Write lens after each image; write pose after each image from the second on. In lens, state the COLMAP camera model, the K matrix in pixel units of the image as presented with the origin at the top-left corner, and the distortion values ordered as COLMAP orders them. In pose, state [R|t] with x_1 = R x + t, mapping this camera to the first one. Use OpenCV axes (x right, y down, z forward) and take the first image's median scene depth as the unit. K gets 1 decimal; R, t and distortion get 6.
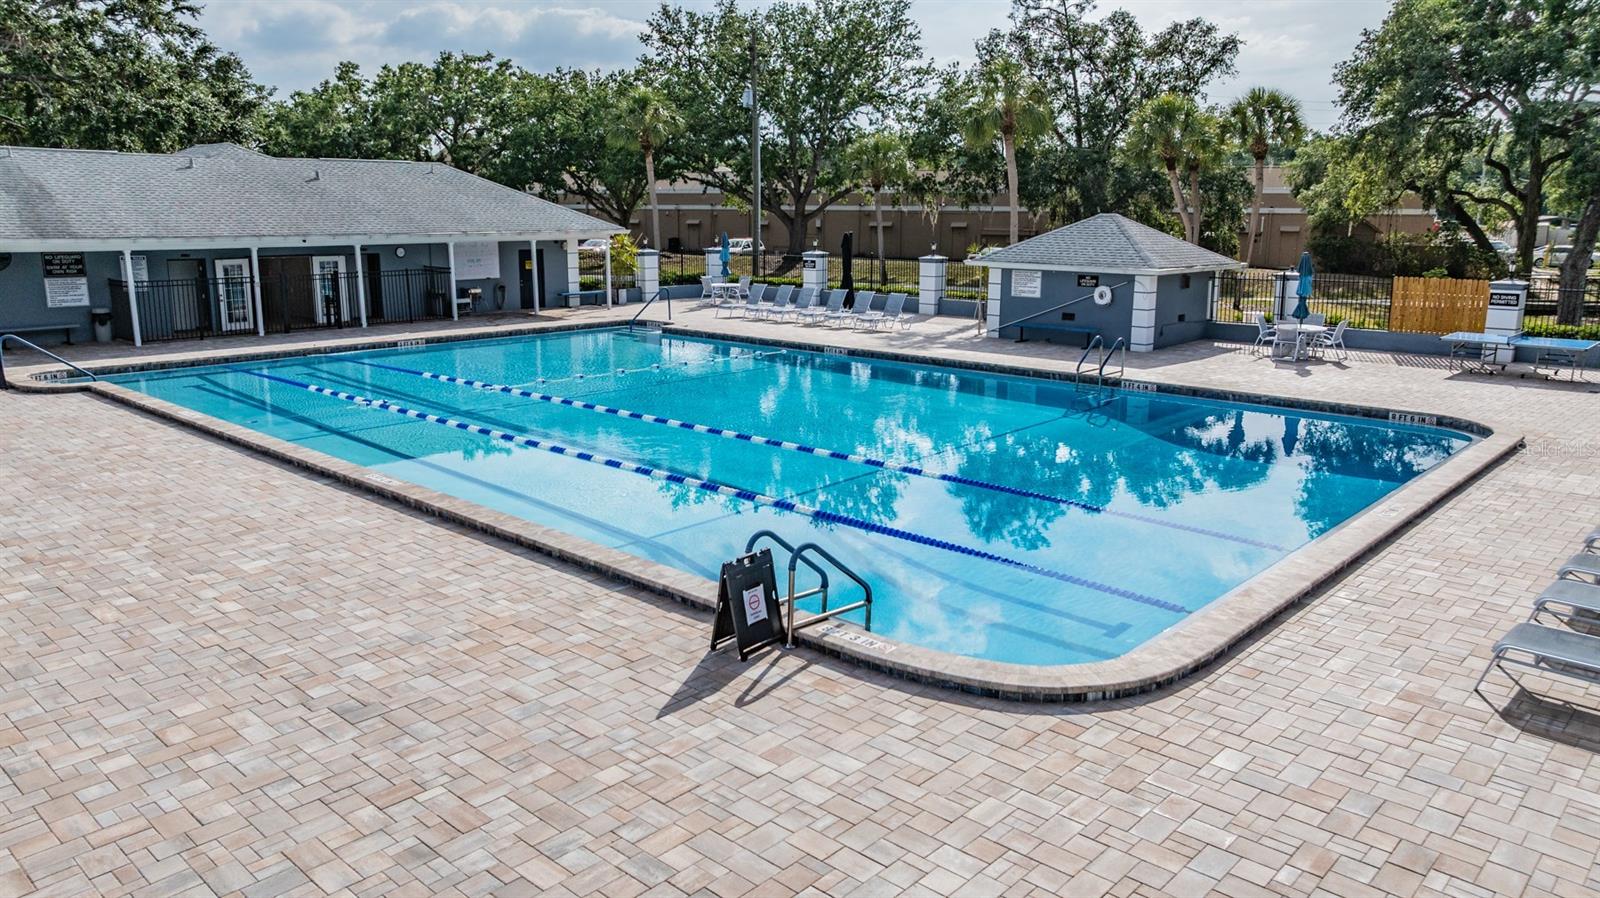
lens RADIAL K [[1139.8, 0, 800.0], [0, 1139.8, 449.0], [0, 0, 1]] dist [-0.007323, 0.000773]
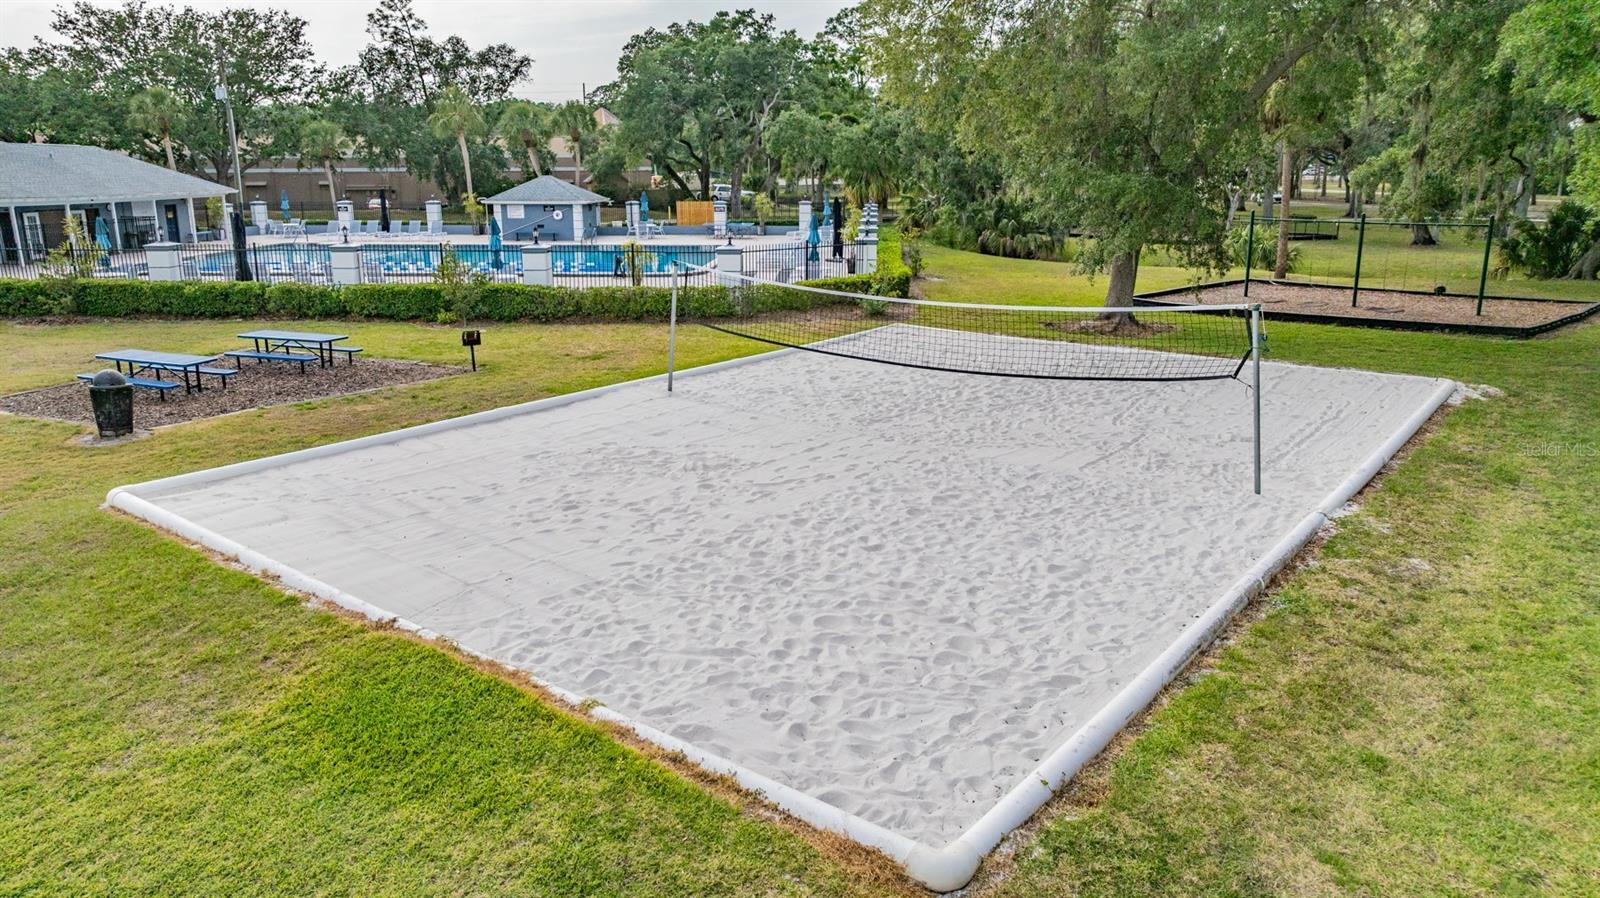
lens RADIAL K [[1139.8, 0, 800.0], [0, 1139.8, 449.0], [0, 0, 1]] dist [-0.007323, 0.000773]
pose [[0.786209, -0.156839, 0.597727, -0.534418], [0.134353, 0.987502, 0.082394, 0.135443], [-0.603179, 0.015527, 0.797455, -0.711637]]
